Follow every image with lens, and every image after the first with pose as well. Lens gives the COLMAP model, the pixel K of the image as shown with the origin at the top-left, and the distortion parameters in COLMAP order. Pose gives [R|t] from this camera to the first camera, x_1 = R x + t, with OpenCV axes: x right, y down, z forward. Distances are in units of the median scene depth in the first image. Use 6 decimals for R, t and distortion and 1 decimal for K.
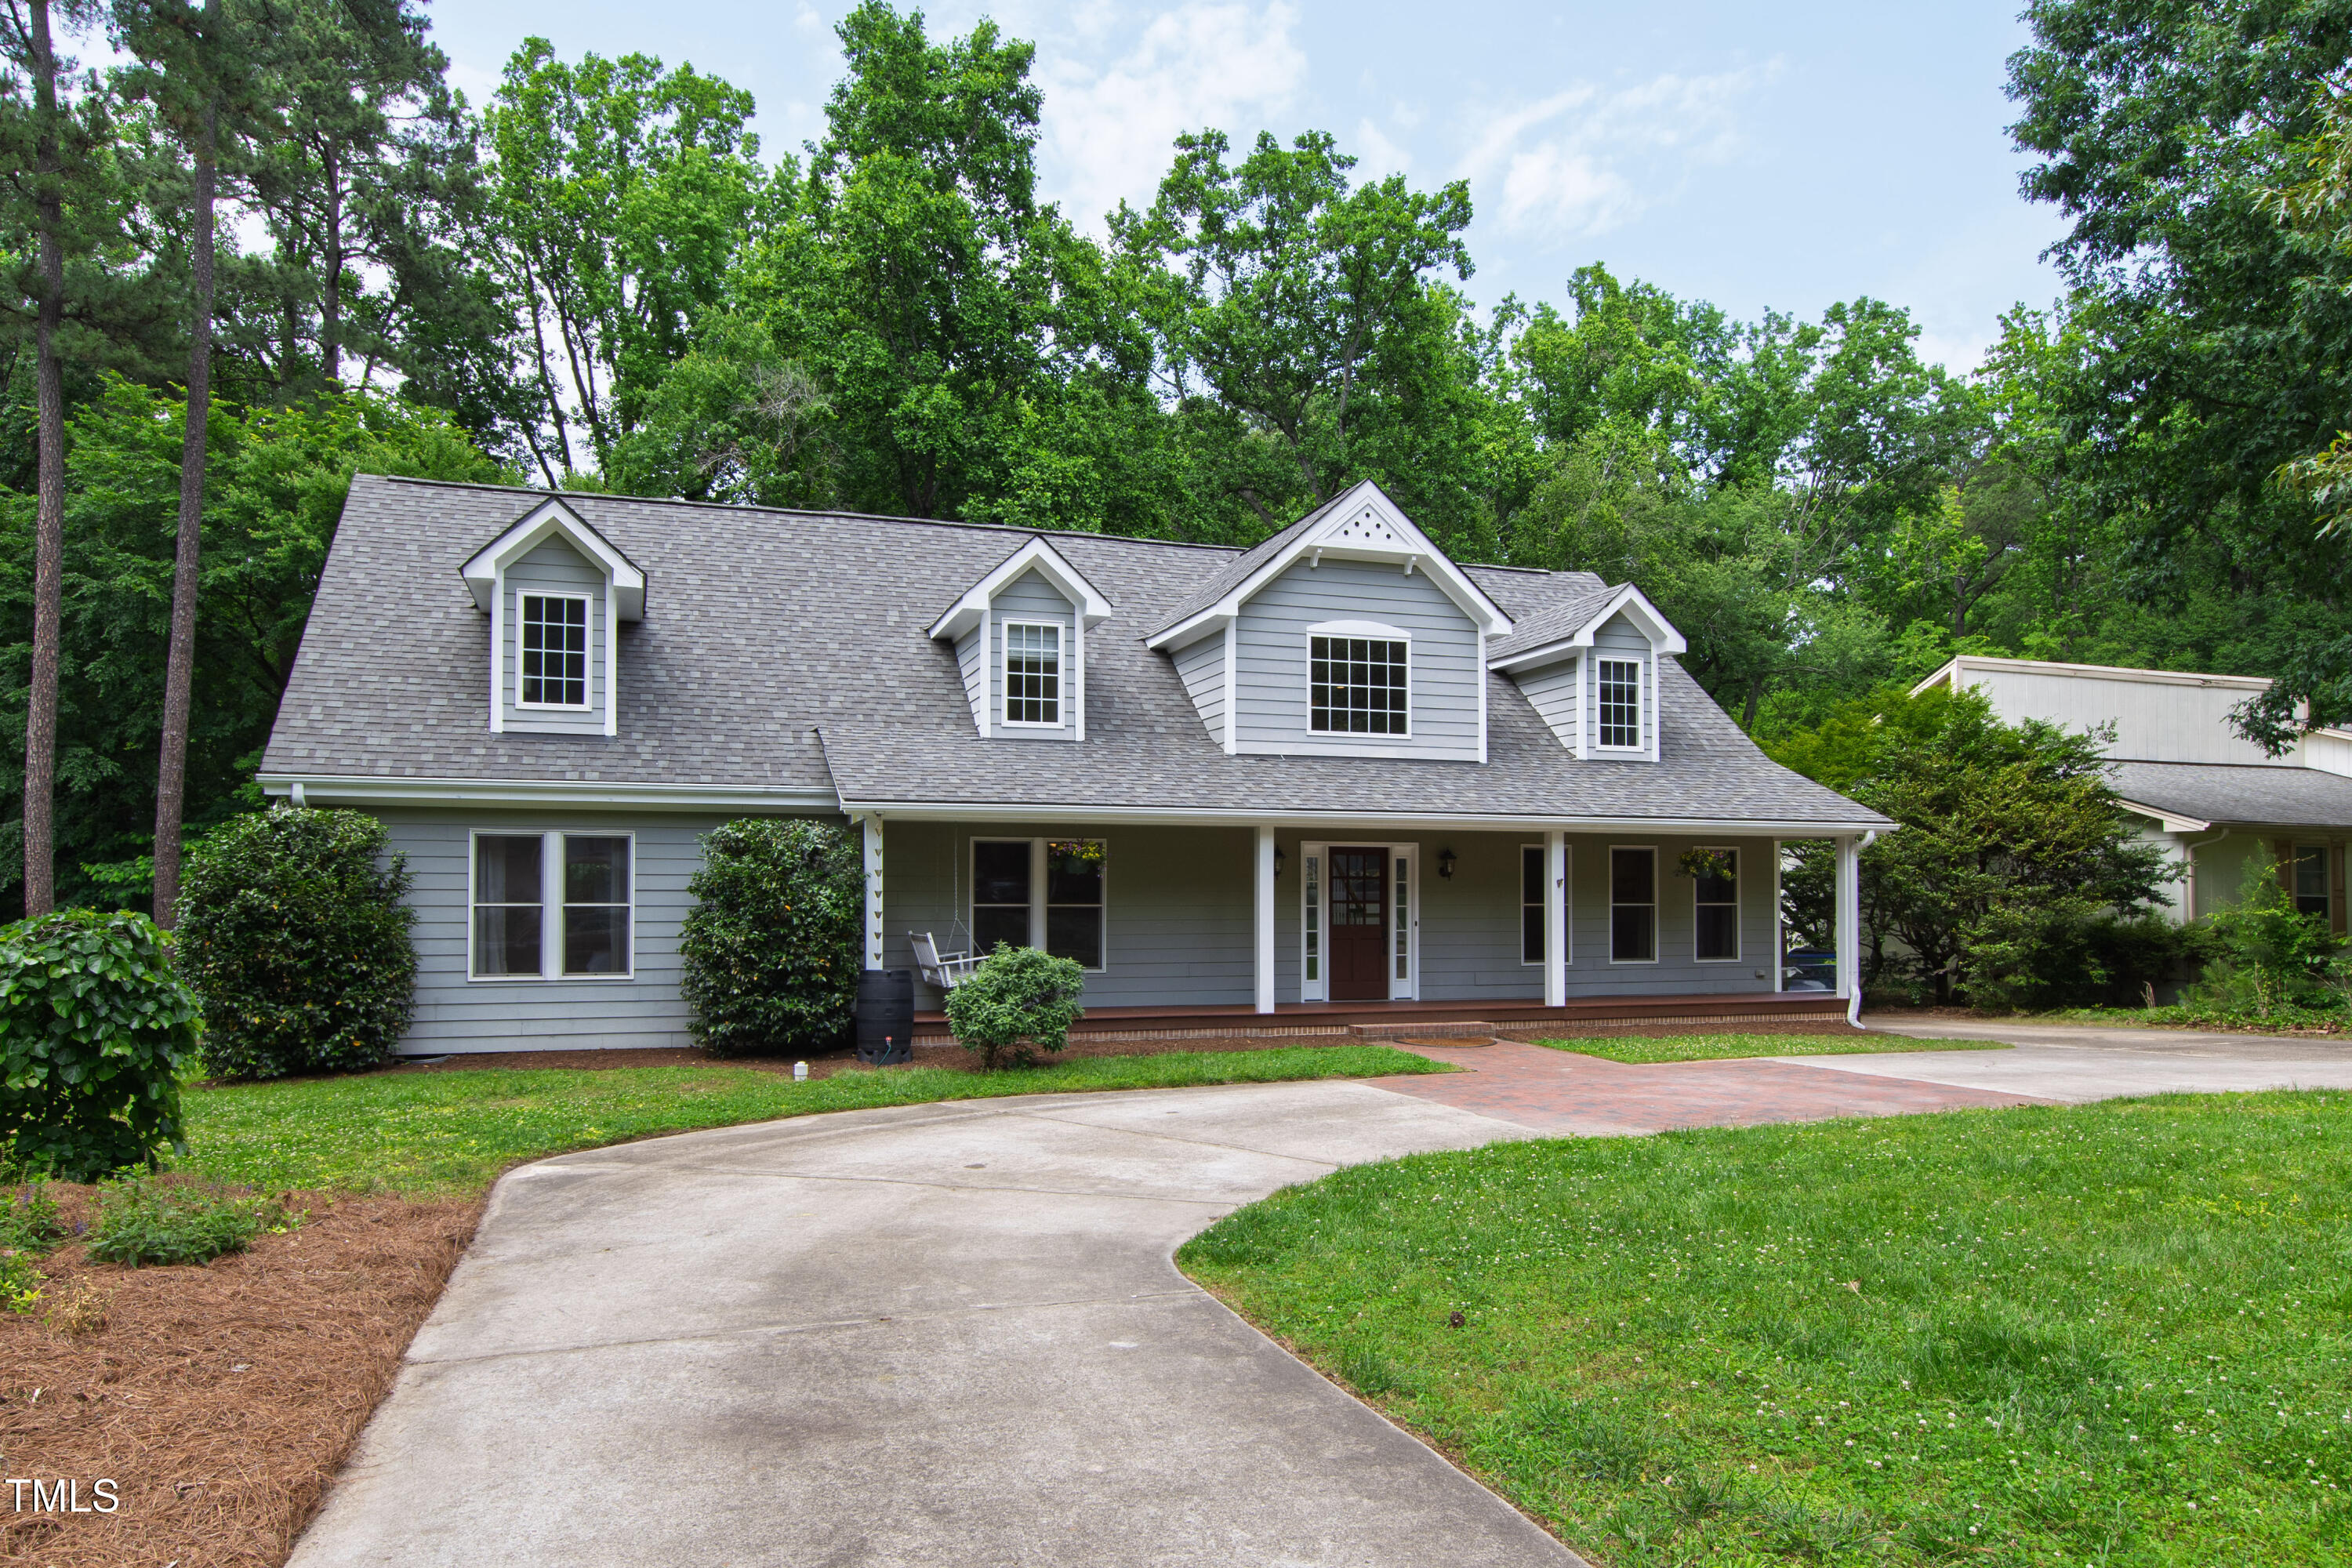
lens RADIAL K [[1500.8, 0, 1173.7], [0, 1500.8, 842.9], [0, 0, 1]] dist [-0.041782, -0.000138]
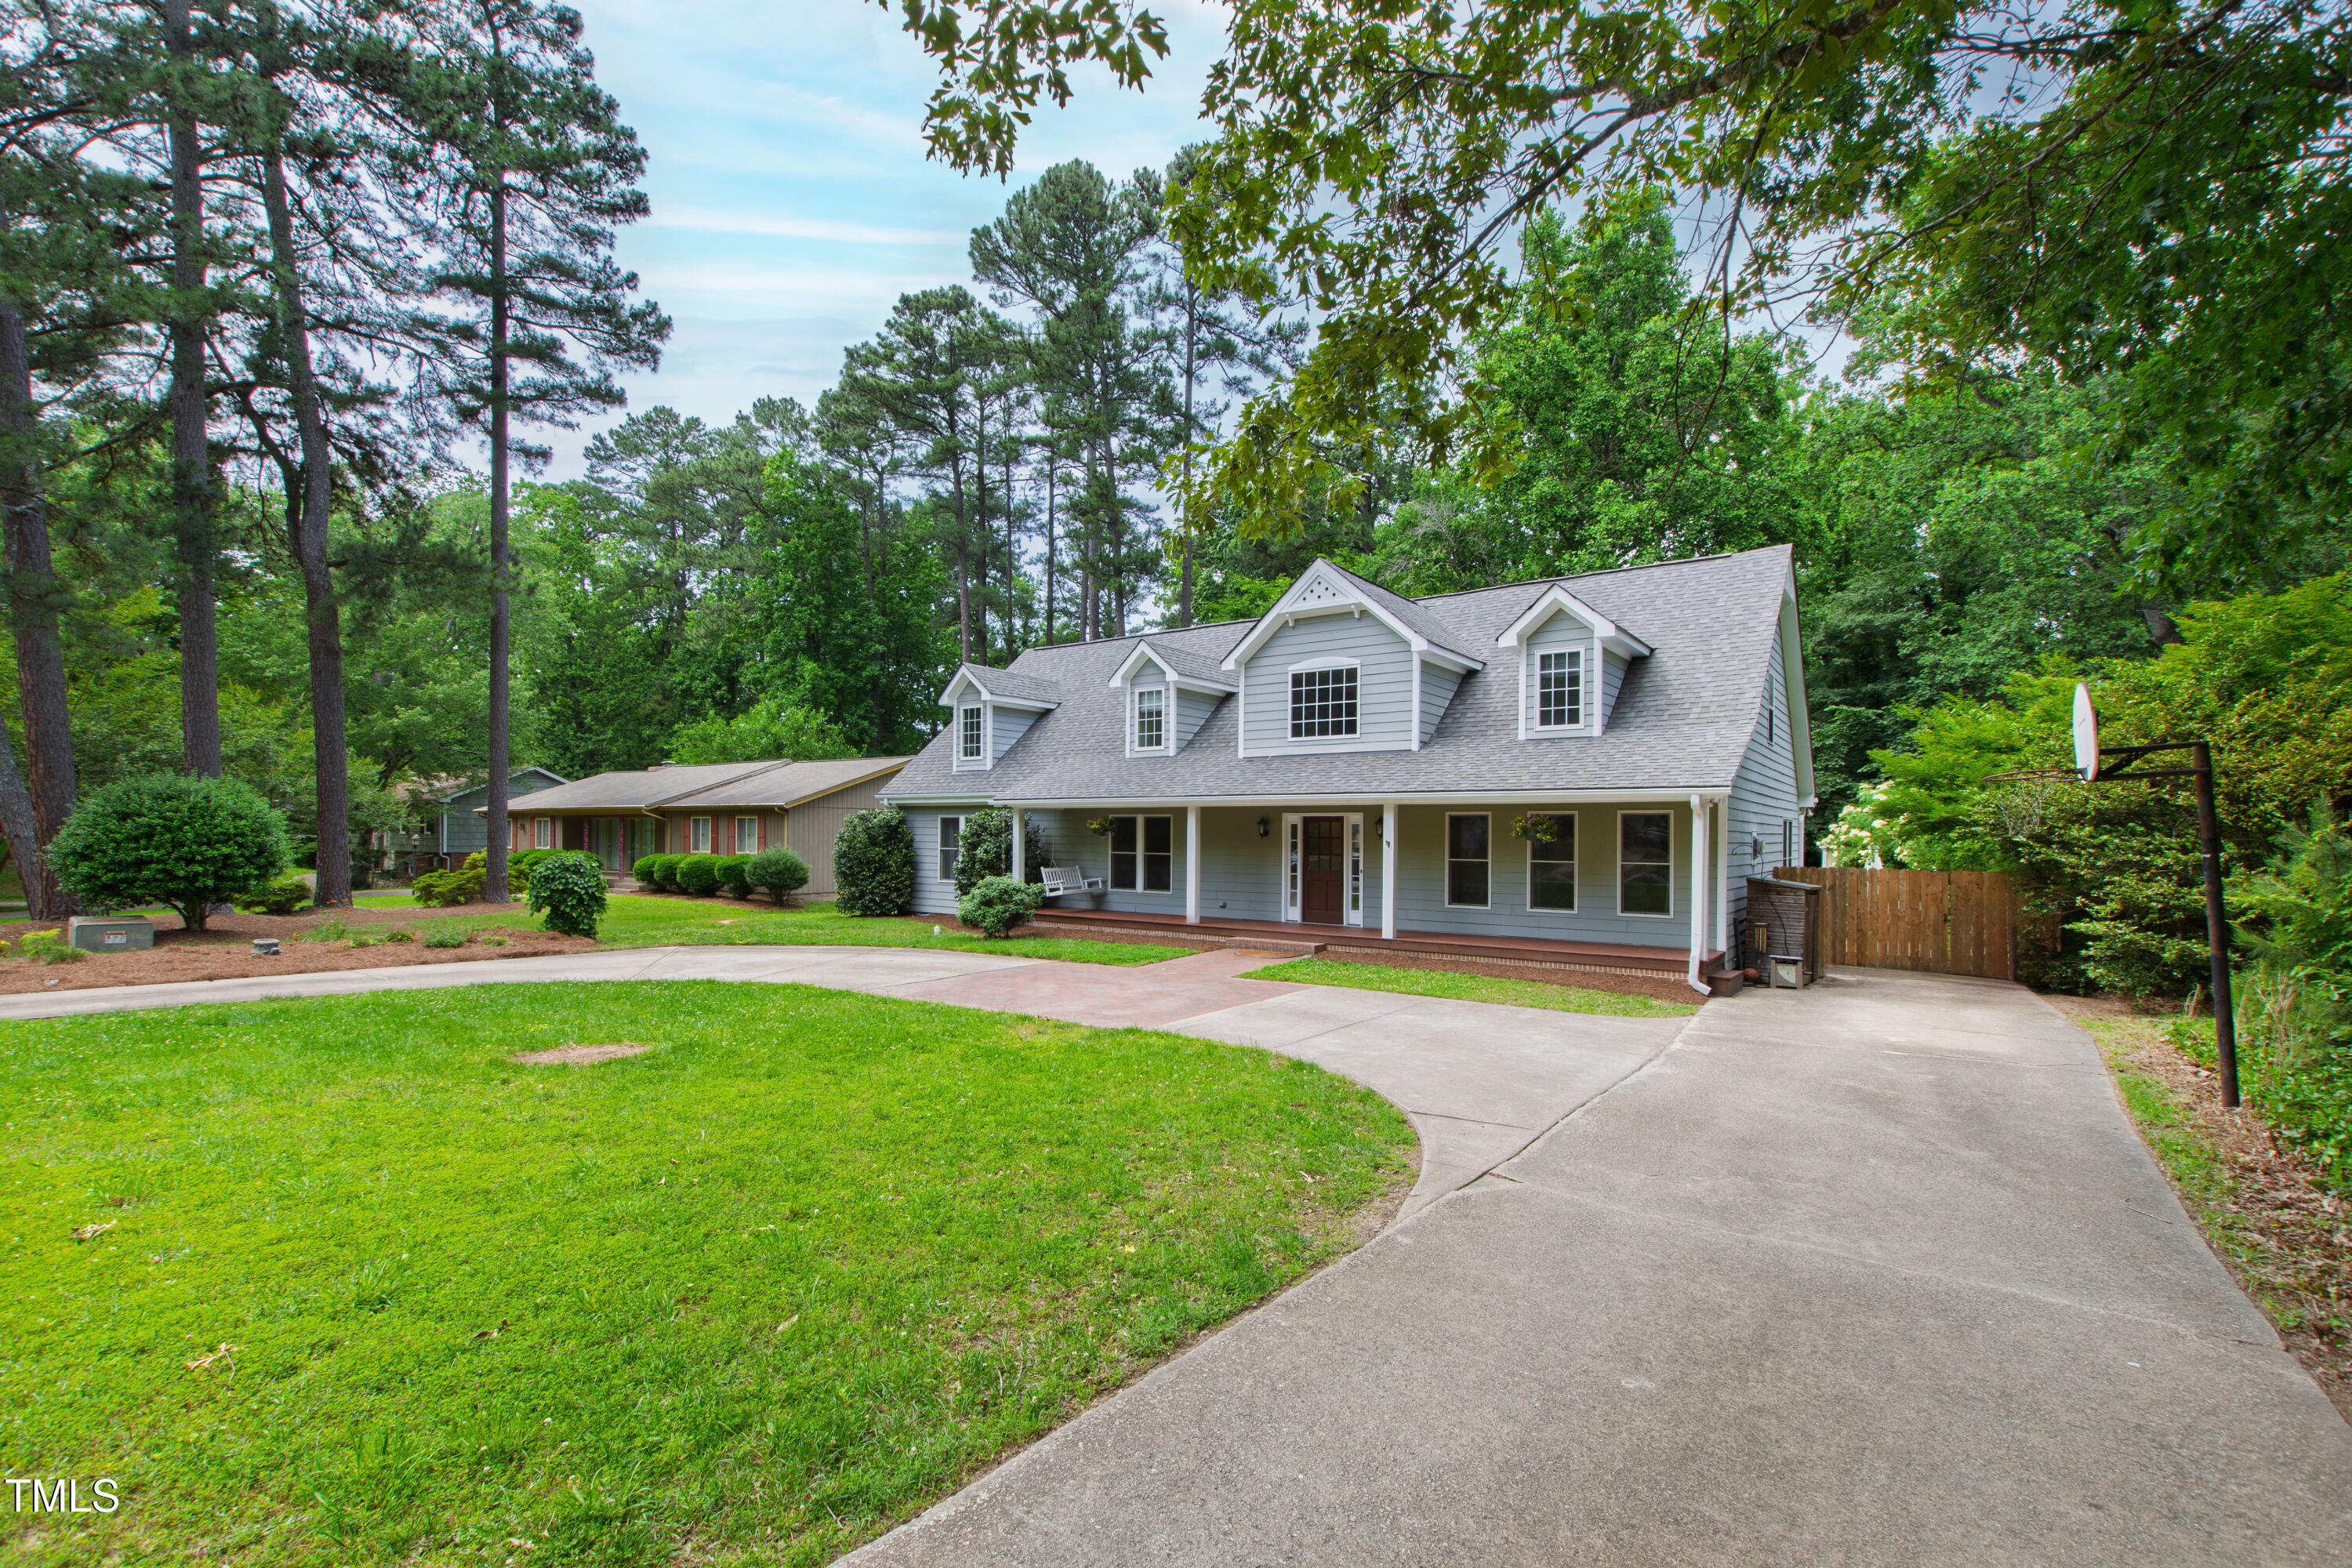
lens RADIAL K [[1029.2, 0, 1141.7], [0, 1029.2, 821.9], [0, 0, 1]] dist [0.000774, -0.000240]
pose [[0.559817, -0.009267, -0.828565, 0.839957], [0.011494, 0.999928, -0.003418, 0.009629], [0.828537, -0.007610, 0.559883, 0.306969]]
